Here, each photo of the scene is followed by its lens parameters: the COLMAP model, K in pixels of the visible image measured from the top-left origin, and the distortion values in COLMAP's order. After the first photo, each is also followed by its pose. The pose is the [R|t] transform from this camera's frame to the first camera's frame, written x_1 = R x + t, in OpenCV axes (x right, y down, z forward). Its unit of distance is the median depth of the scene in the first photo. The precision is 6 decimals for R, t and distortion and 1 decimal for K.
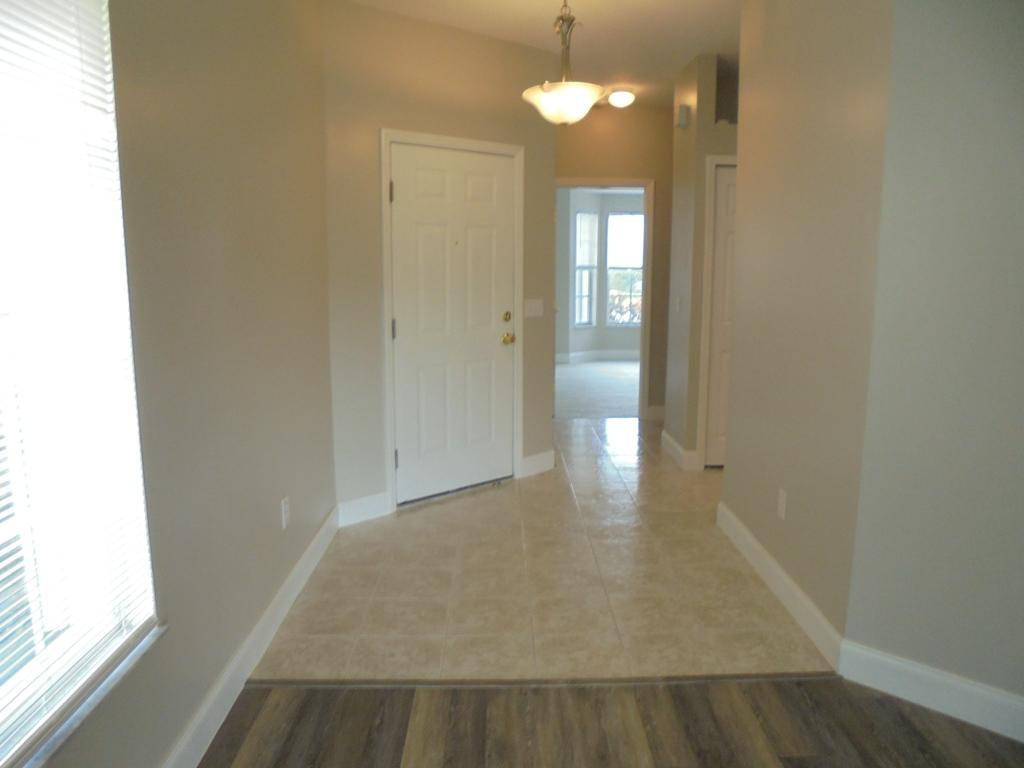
lens RADIAL K [[772.5, 0, 509.0], [0, 772.5, 391.4], [0, 0, 1]] dist [-0.077223, 0.013208]
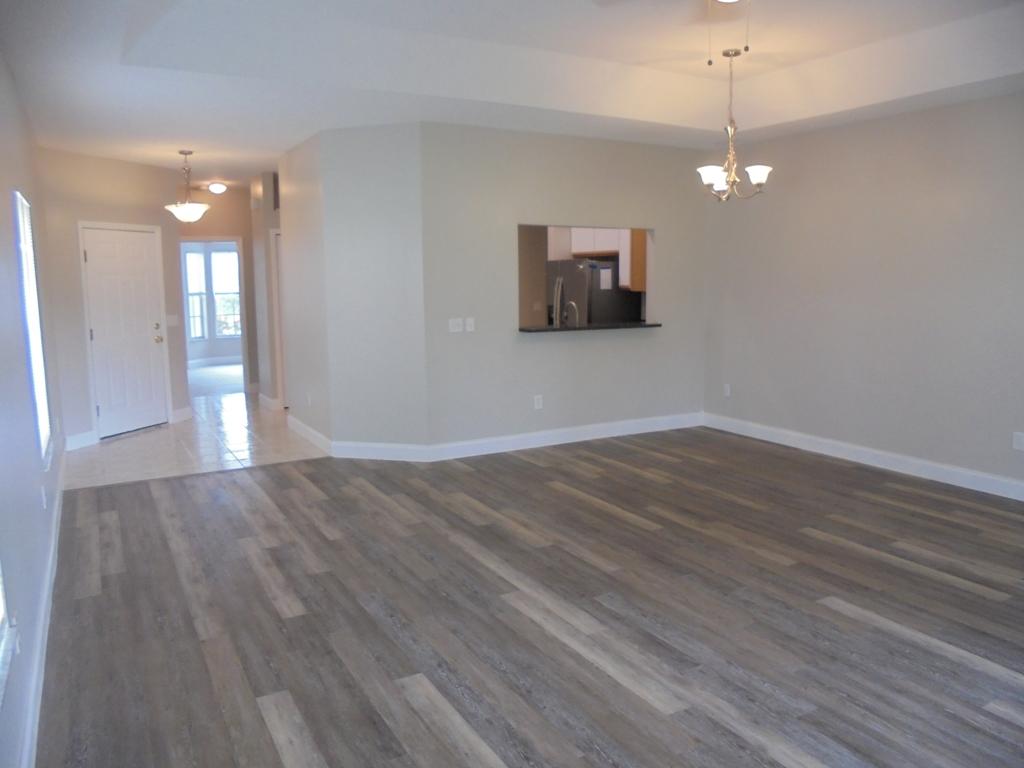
lens RADIAL K [[772.5, 0, 507.8], [0, 772.5, 383.4], [0, 0, 1]] dist [-0.077223, 0.013208]
pose [[0.879501, -0.076240, 0.469751, -0.079644], [0.093370, 0.995543, -0.013238, 0.081885], [-0.466648, 0.055504, 0.882700, -0.550775]]
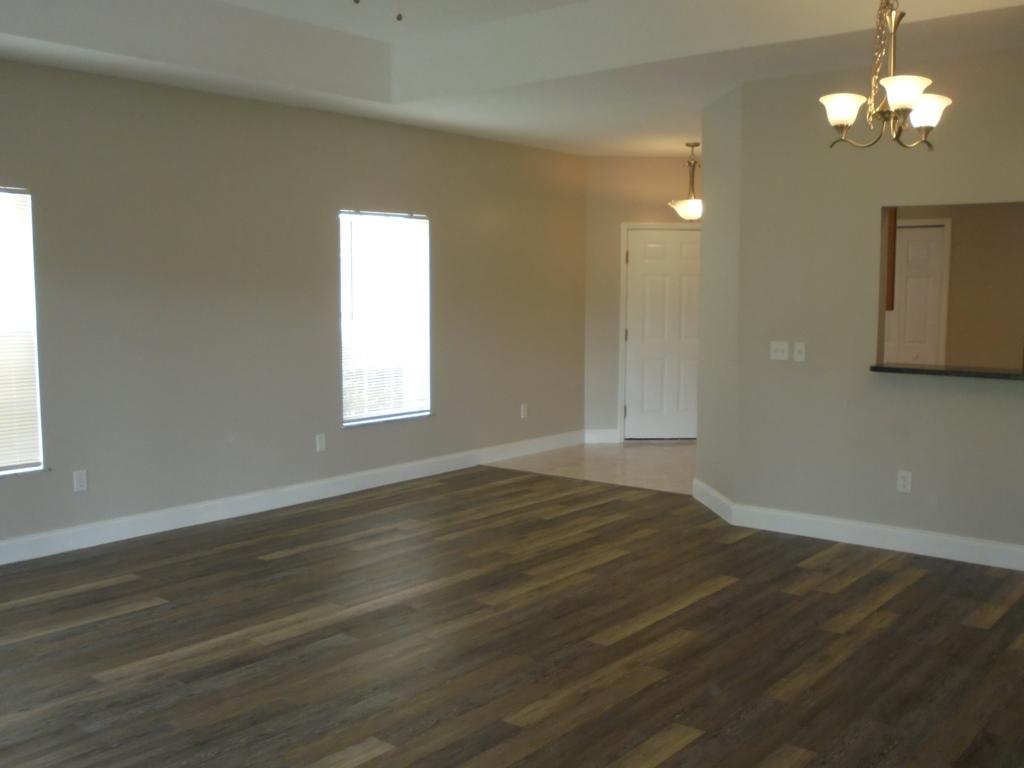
lens RADIAL K [[999.4, 0, 510.3], [0, 999.4, 378.8], [0, 0, 1]] dist [-0.061139, 0.000000]
pose [[0.765055, 0.063848, -0.640792, 0.658474], [-0.115031, 0.992618, -0.038433, 0.080067], [0.633608, 0.103114, 0.766752, -0.531632]]
